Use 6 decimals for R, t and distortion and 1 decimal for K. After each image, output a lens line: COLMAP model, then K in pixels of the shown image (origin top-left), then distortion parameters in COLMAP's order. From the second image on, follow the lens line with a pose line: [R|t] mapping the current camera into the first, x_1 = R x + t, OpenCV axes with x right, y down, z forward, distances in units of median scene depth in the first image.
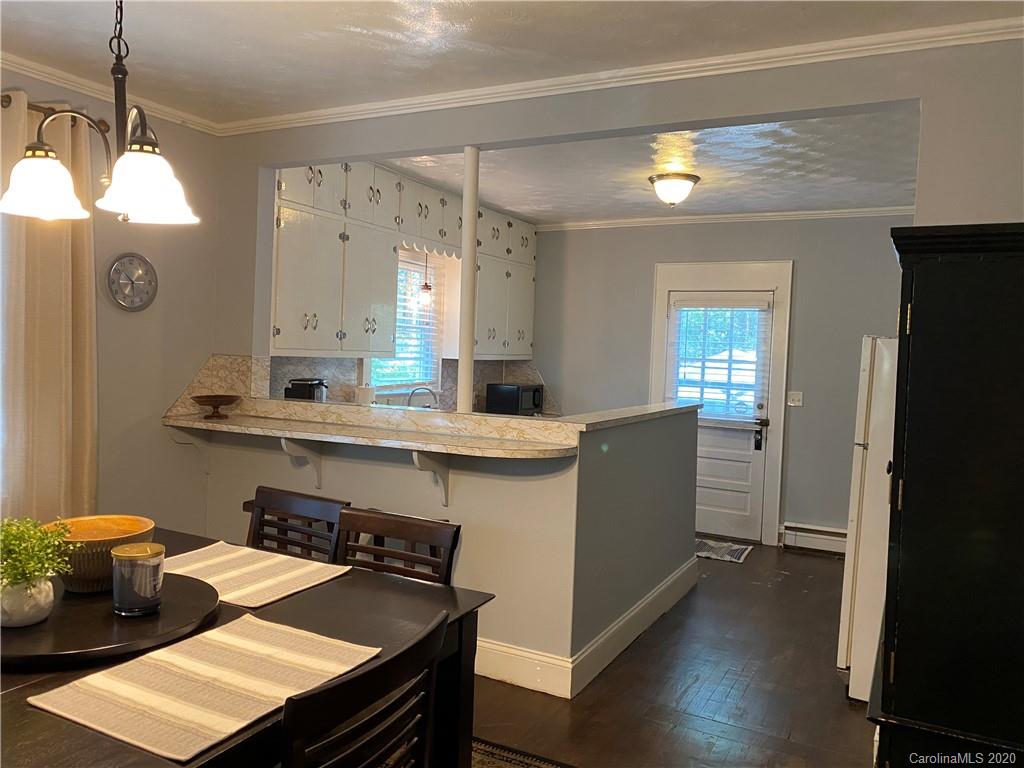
lens RADIAL K [[790.5, 0, 512.0], [0, 790.5, 384.0], [0, 0, 1]] dist [0.113665, -0.184530]
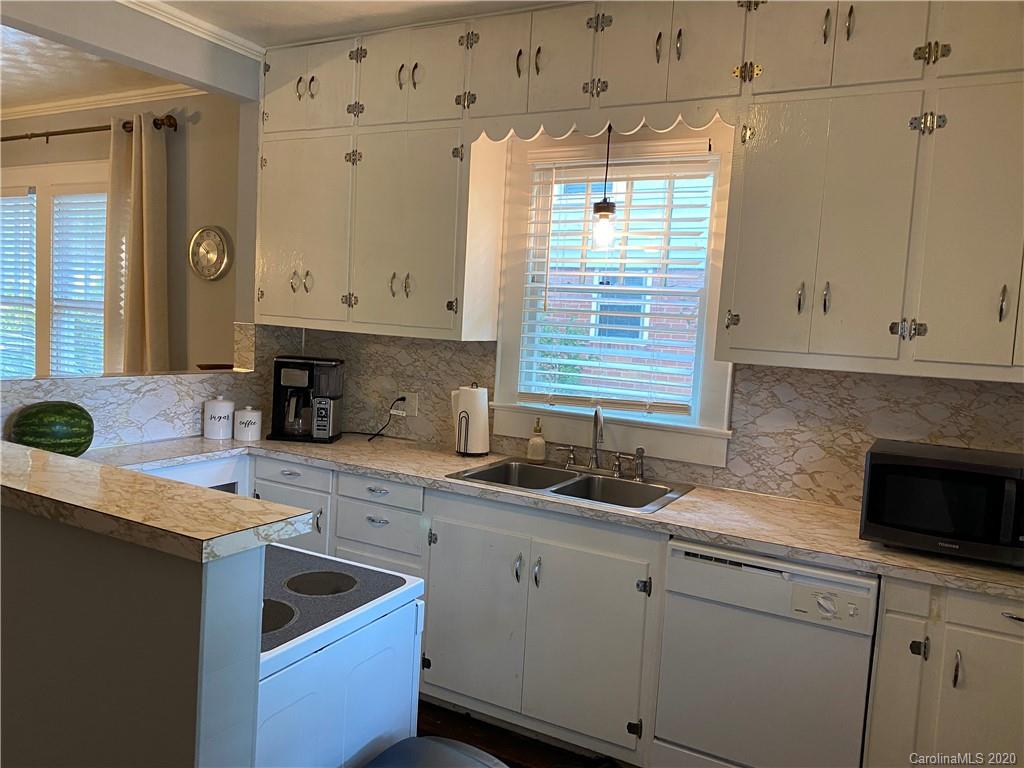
lens RADIAL K [[790.5, 0, 512.0], [0, 790.5, 384.0], [0, 0, 1]] dist [0.113665, -0.184530]
pose [[-0.044428, 0.044179, -0.998035, 0.370345], [-0.102074, 0.993593, 0.048526, -0.028176], [0.993784, 0.104029, -0.039633, 0.906846]]
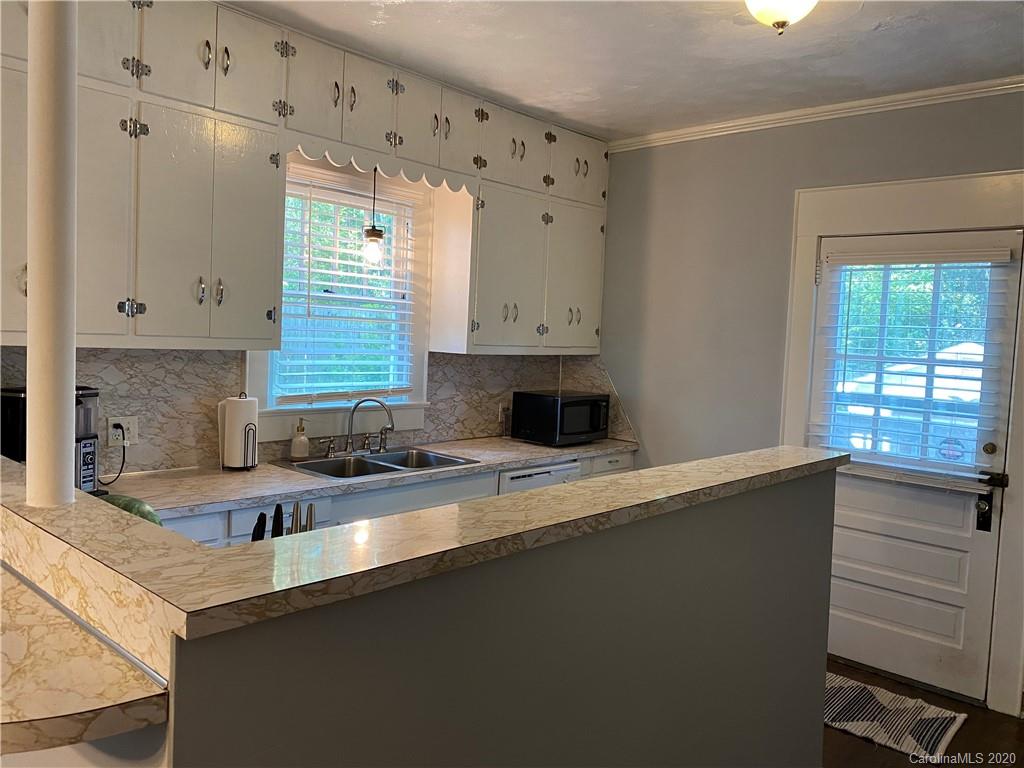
lens RADIAL K [[801.5, 0, 512.0], [0, 801.5, 384.0], [0, 0, 1]] dist [0.024808, -0.010908]
pose [[0.968212, 0.019908, -0.249336, 0.137275], [-0.017456, 0.999775, 0.012039, -0.015457], [0.249520, -0.007304, 0.968342, 0.404433]]
